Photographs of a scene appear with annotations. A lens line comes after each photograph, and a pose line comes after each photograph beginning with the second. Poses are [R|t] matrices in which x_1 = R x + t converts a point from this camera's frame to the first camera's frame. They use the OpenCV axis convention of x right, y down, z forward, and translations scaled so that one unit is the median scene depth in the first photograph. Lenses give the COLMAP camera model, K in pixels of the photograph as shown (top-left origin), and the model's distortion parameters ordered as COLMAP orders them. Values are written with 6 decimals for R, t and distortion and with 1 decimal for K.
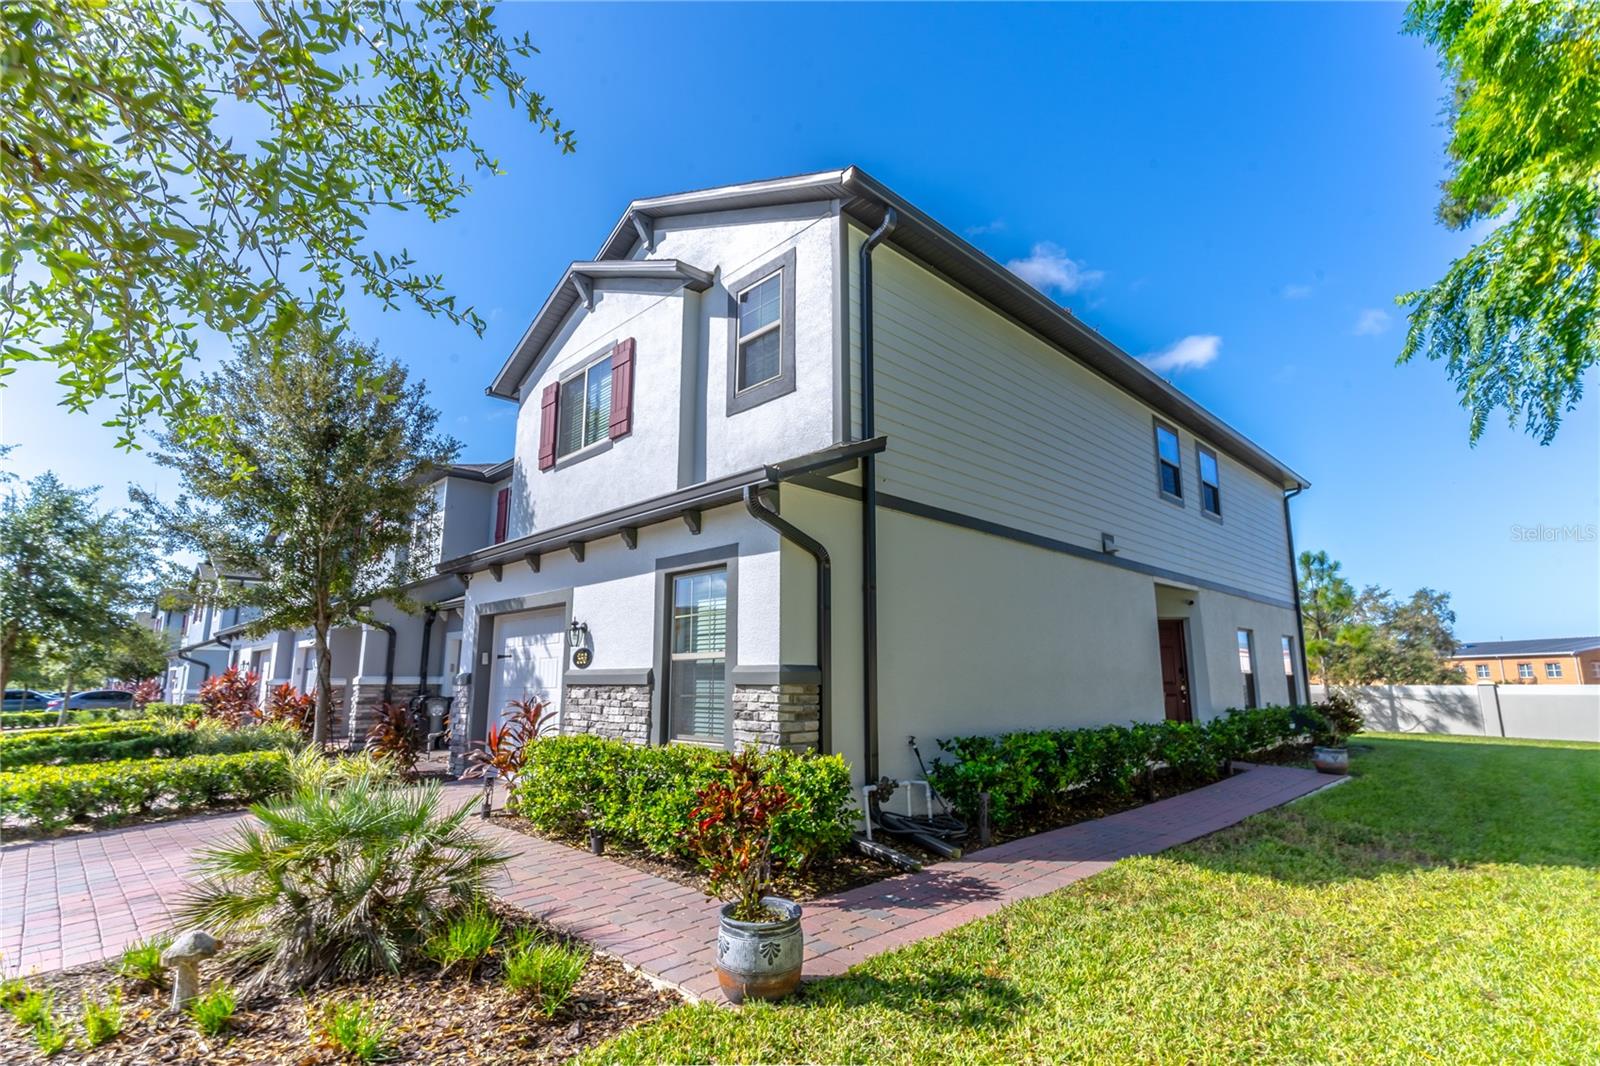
lens RADIAL K [[765.7, 0, 799.0], [0, 765.7, 537.8], [0, 0, 1]] dist [0.005788, 0.000291]
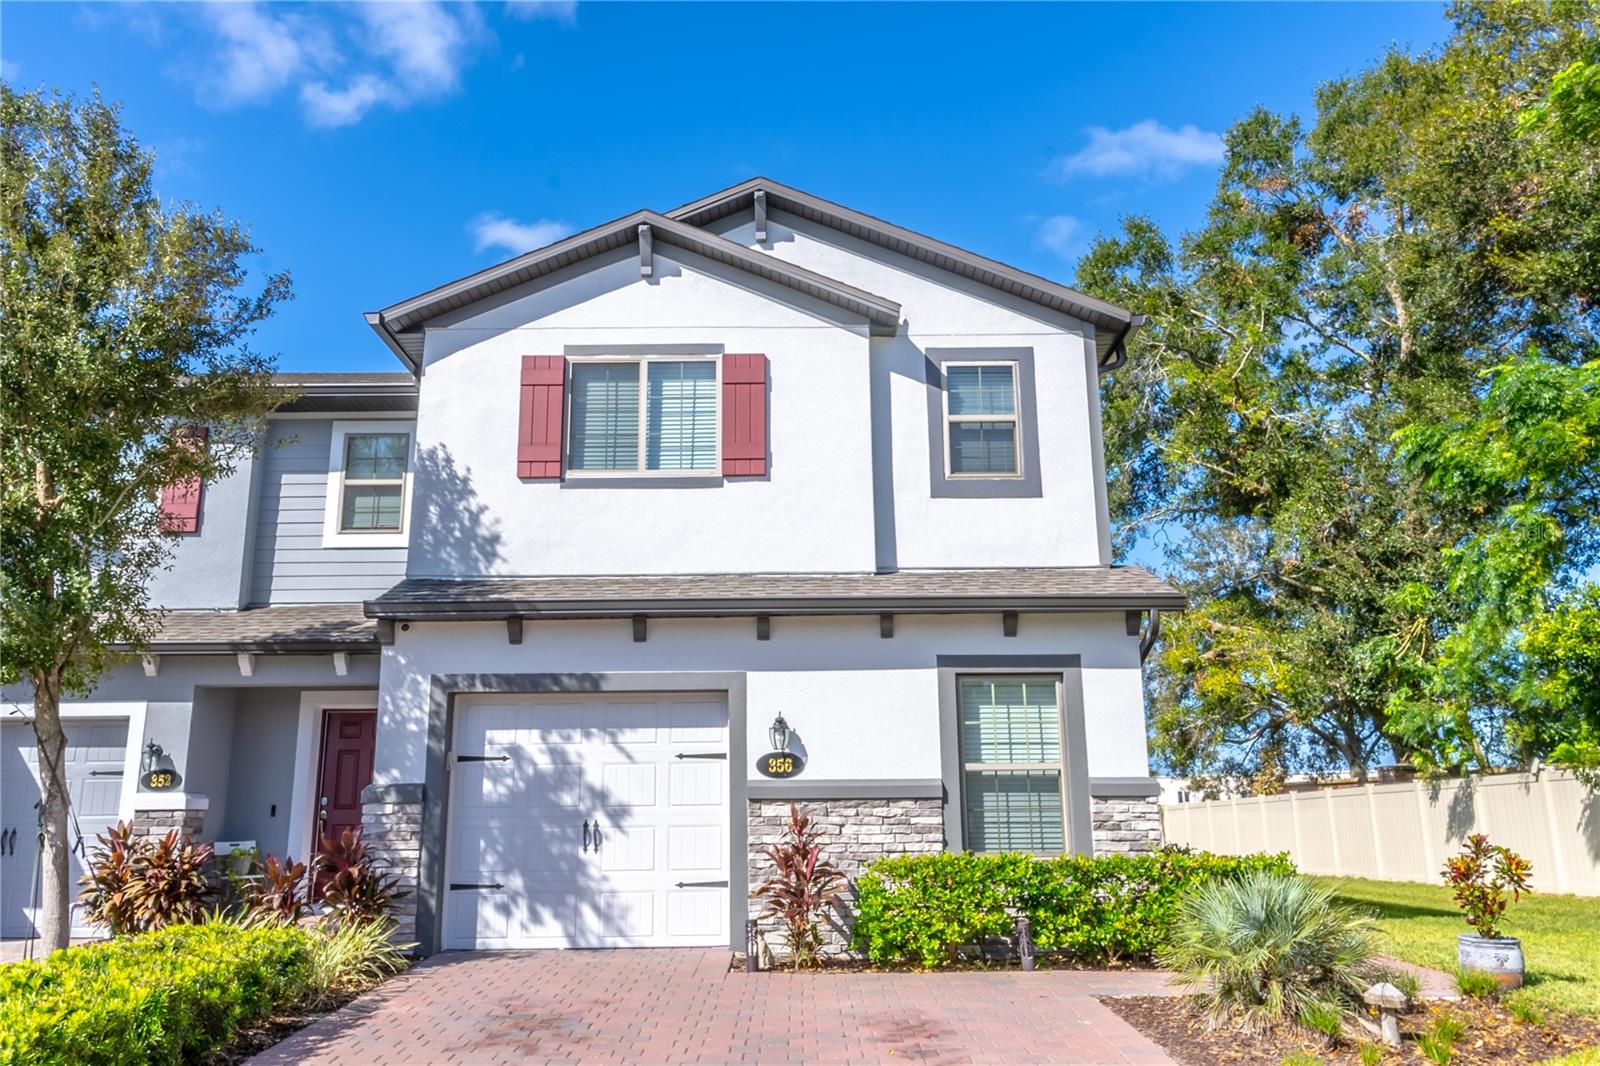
lens RADIAL K [[1182.5, 0, 800.0], [0, 1182.5, 533.0], [0, 0, 1]] dist [0.008810, 0.001610]
pose [[0.693319, 0.163358, 0.701871, -1.162916], [-0.126181, 0.986440, -0.104947, 0.047577], [-0.709497, -0.015801, 0.704531, 0.136653]]
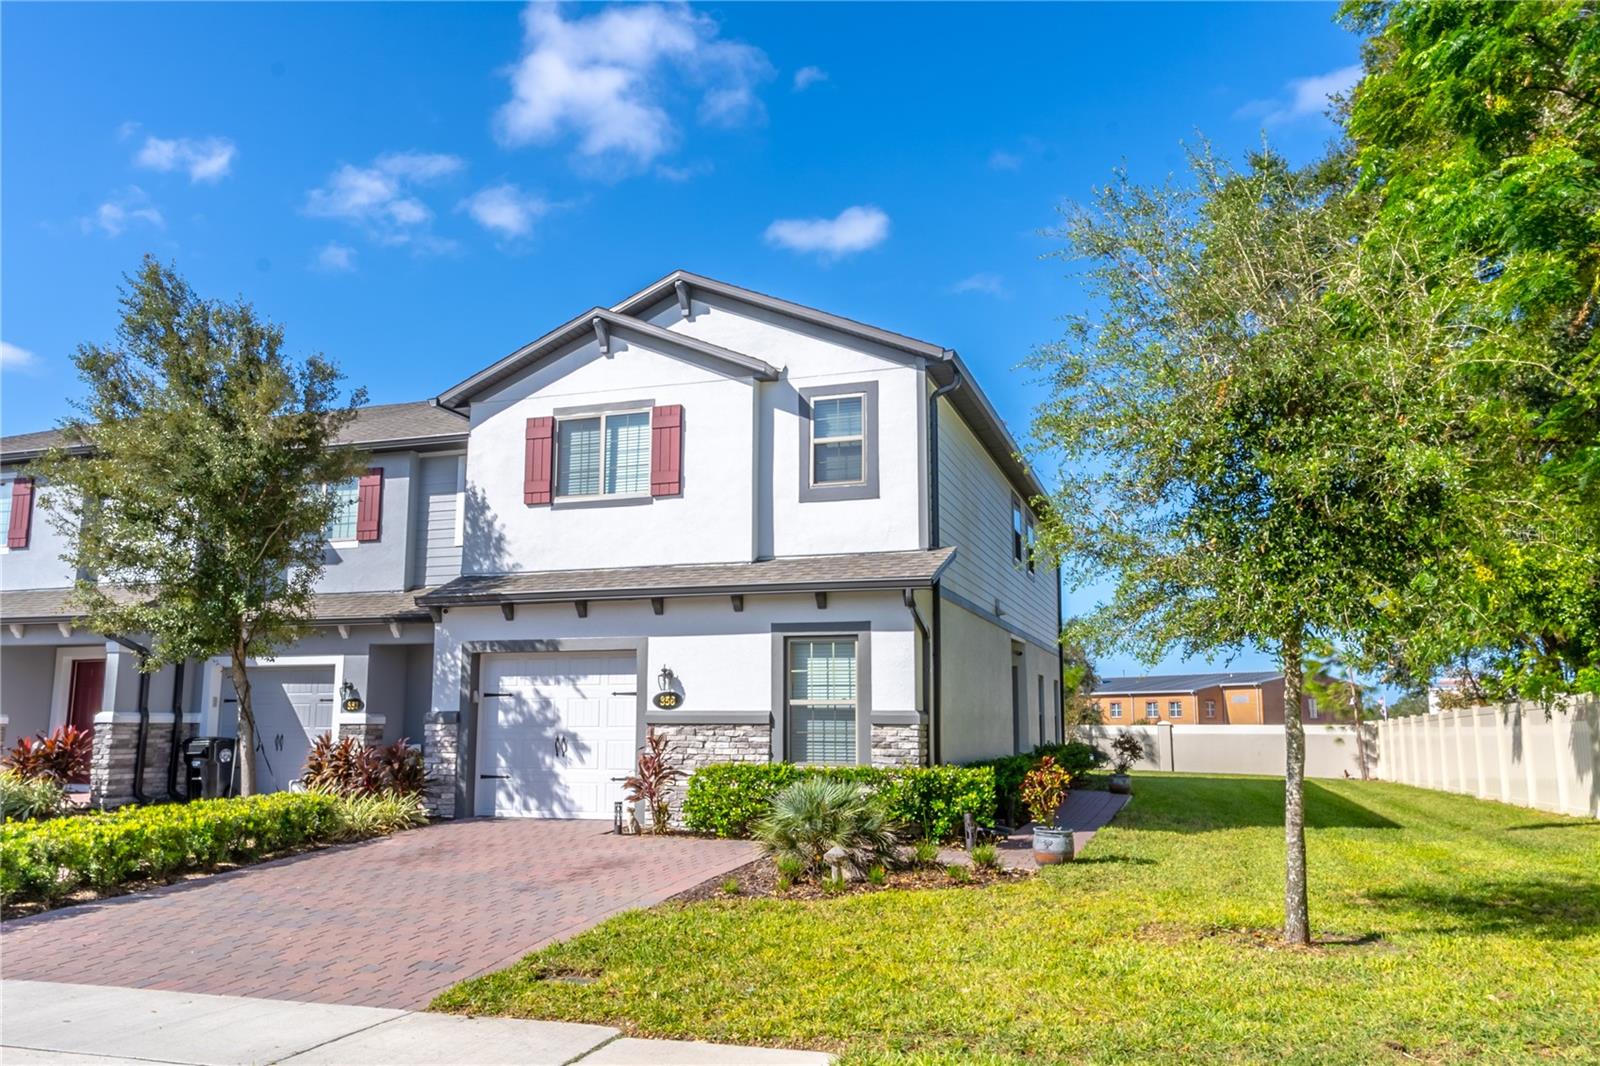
lens RADIAL K [[1182.5, 0, 800.0], [0, 1182.5, 533.0], [0, 0, 1]] dist [0.008810, 0.001610]
pose [[0.888197, 0.075043, 0.453293, -0.932767], [-0.088147, 0.996077, 0.007817, -0.124737], [-0.450928, -0.046899, 0.891327, -0.659050]]
